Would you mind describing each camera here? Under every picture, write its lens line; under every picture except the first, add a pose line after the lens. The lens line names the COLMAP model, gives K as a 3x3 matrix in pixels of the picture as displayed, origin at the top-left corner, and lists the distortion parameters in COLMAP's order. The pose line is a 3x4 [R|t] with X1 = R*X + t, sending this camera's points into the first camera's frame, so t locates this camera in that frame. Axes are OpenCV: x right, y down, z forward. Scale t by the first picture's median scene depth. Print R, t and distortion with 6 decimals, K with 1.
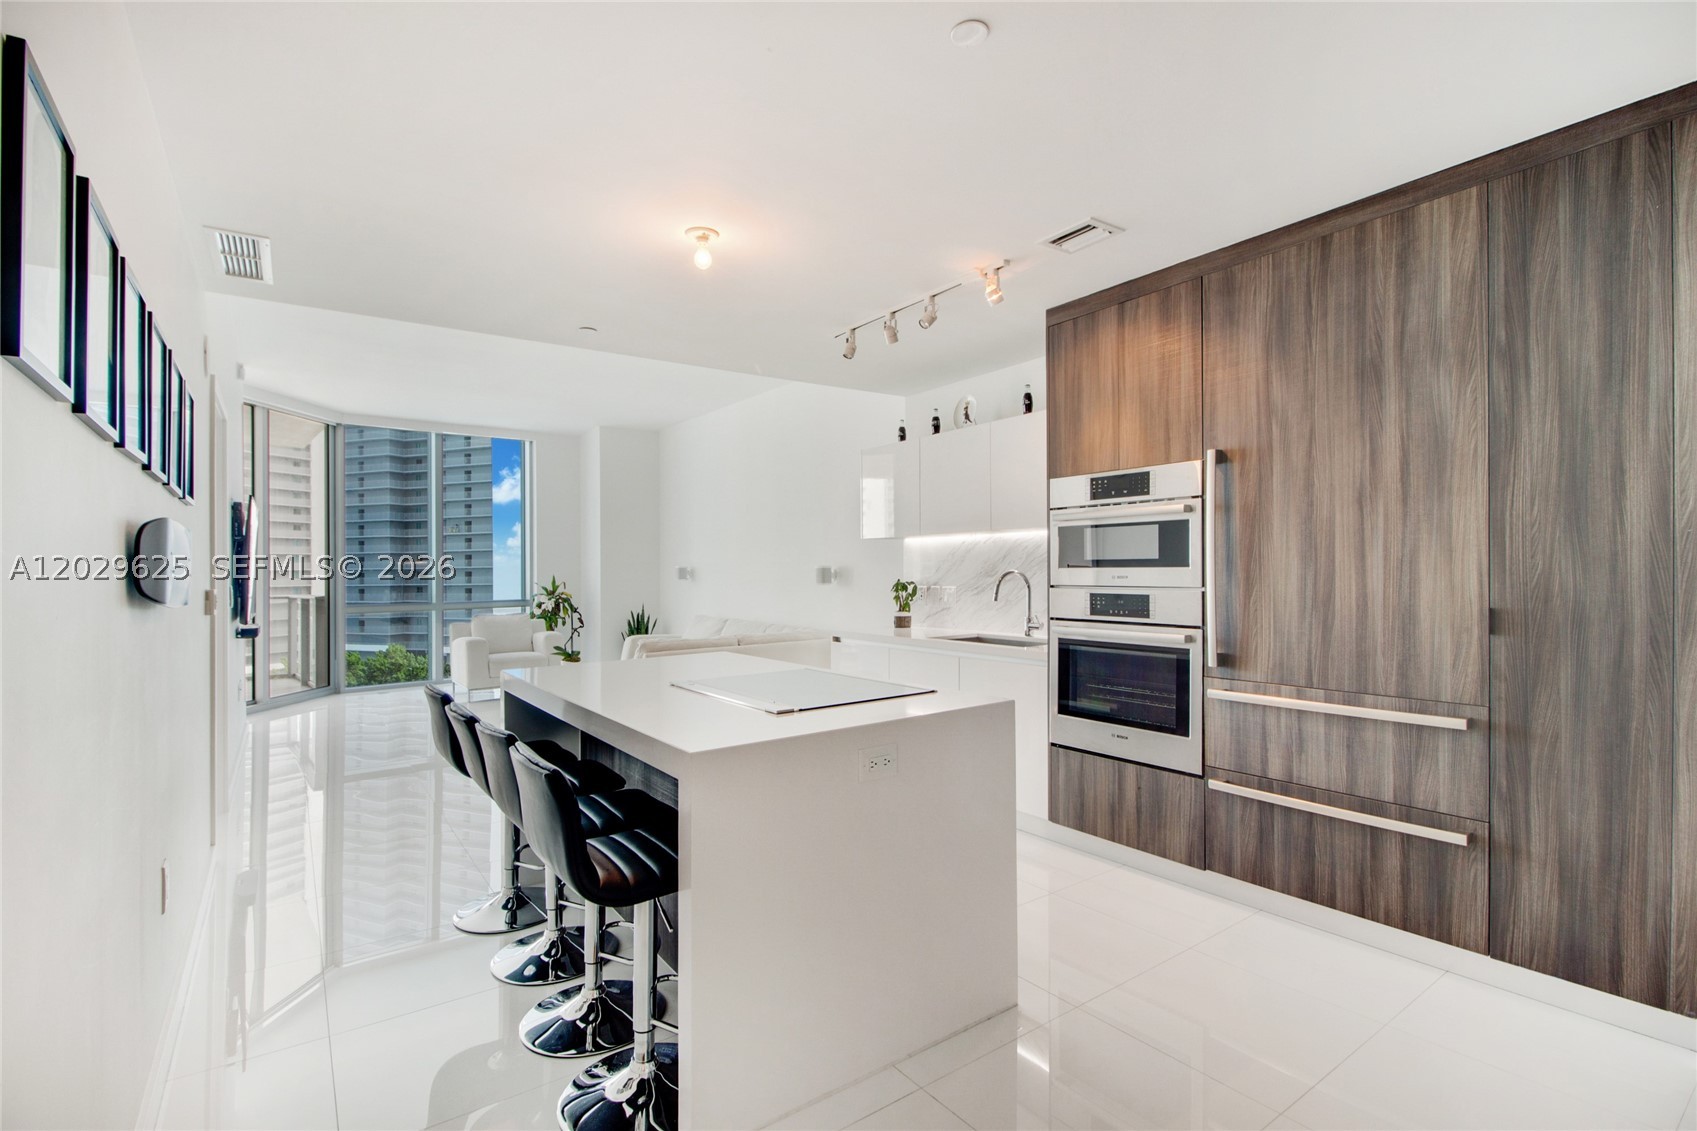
lens RADIAL K [[801.6, 0, 848.5], [0, 801.6, 565.5], [0, 0, 1]] dist [-0.000665, -0.000210]
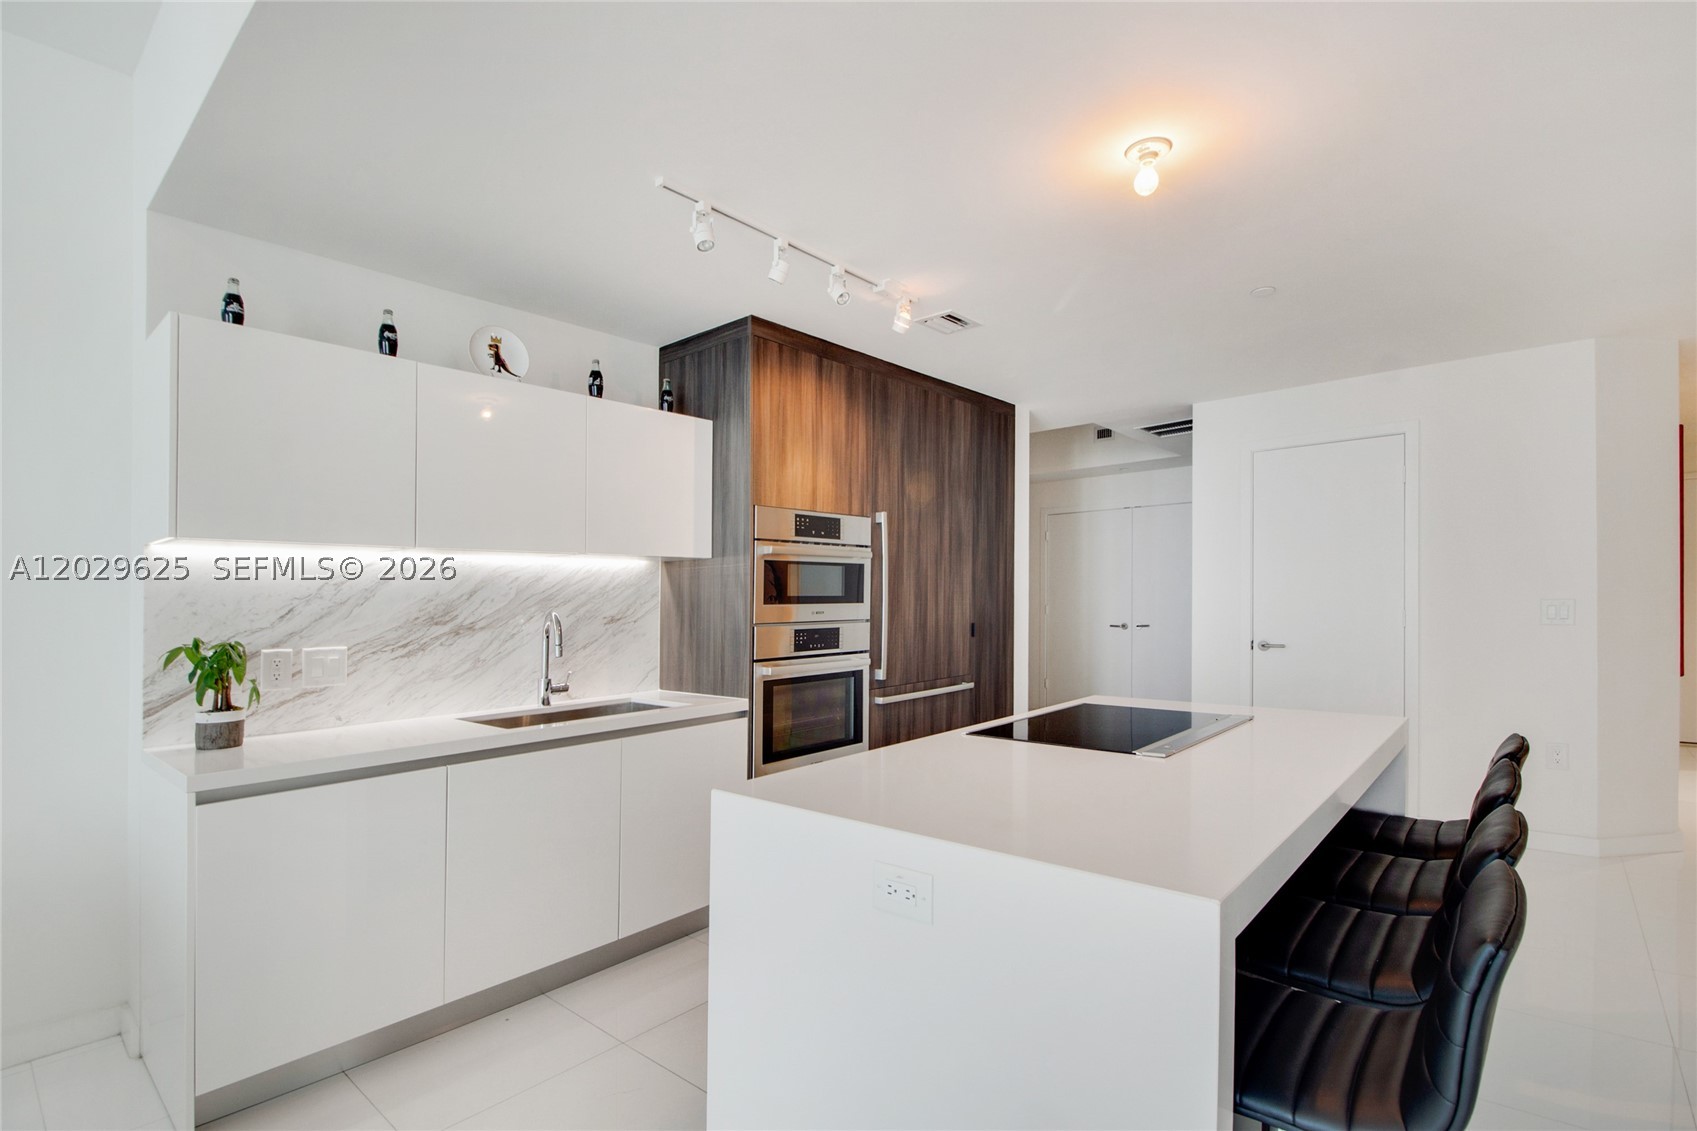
lens RADIAL K [[797.4, 0, 849.3], [0, 797.4, 607.6], [0, 0, 1]] dist [-0.000220, 0.000023]
pose [[-0.241548, 0.001225, 0.970388, -0.850723], [0.009637, 0.999953, 0.001137, 0.008312], [-0.970341, 0.009626, -0.241548, 1.484389]]
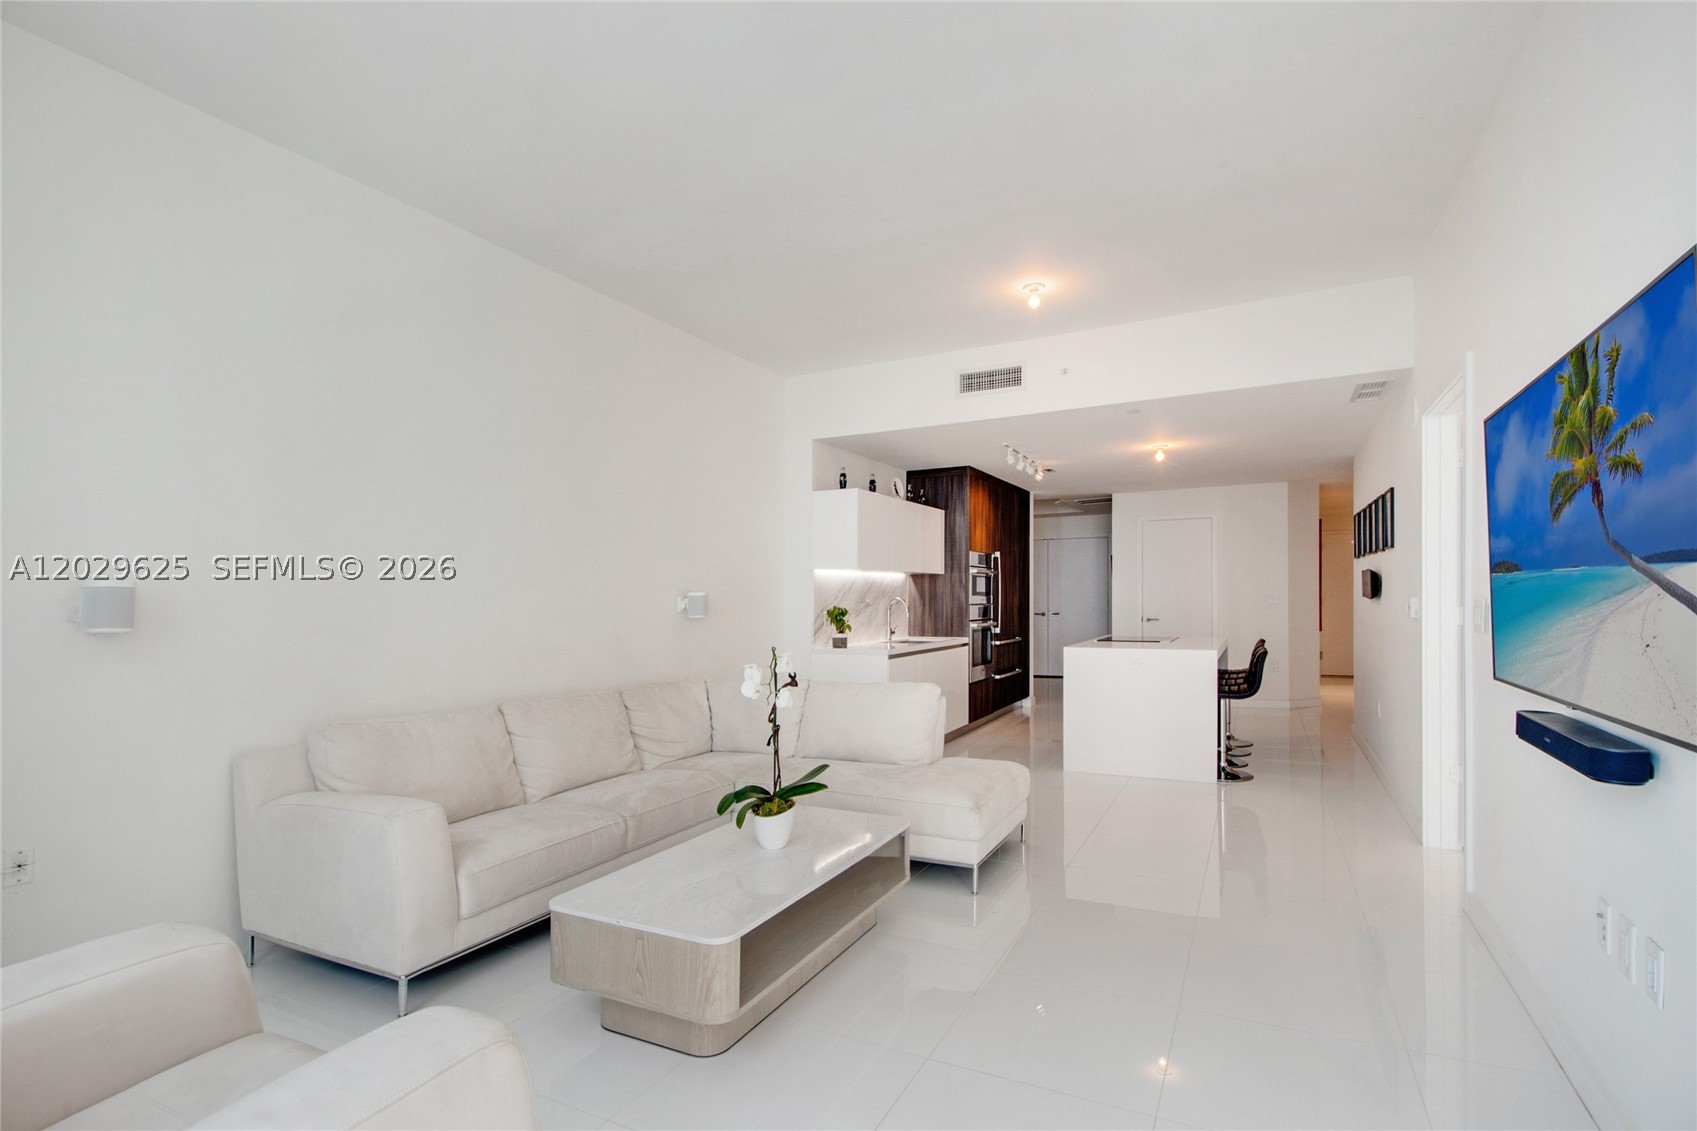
lens RADIAL K [[816.5, 0, 852.4], [0, 816.5, 600.7], [0, 0, 1]] dist [-0.000173, -0.000044]
pose [[-0.473731, 0.010811, 0.880603, -1.865359], [0.006749, 0.999940, -0.008646, 0.042830], [-0.880644, 0.001847, -0.473775, 2.965004]]
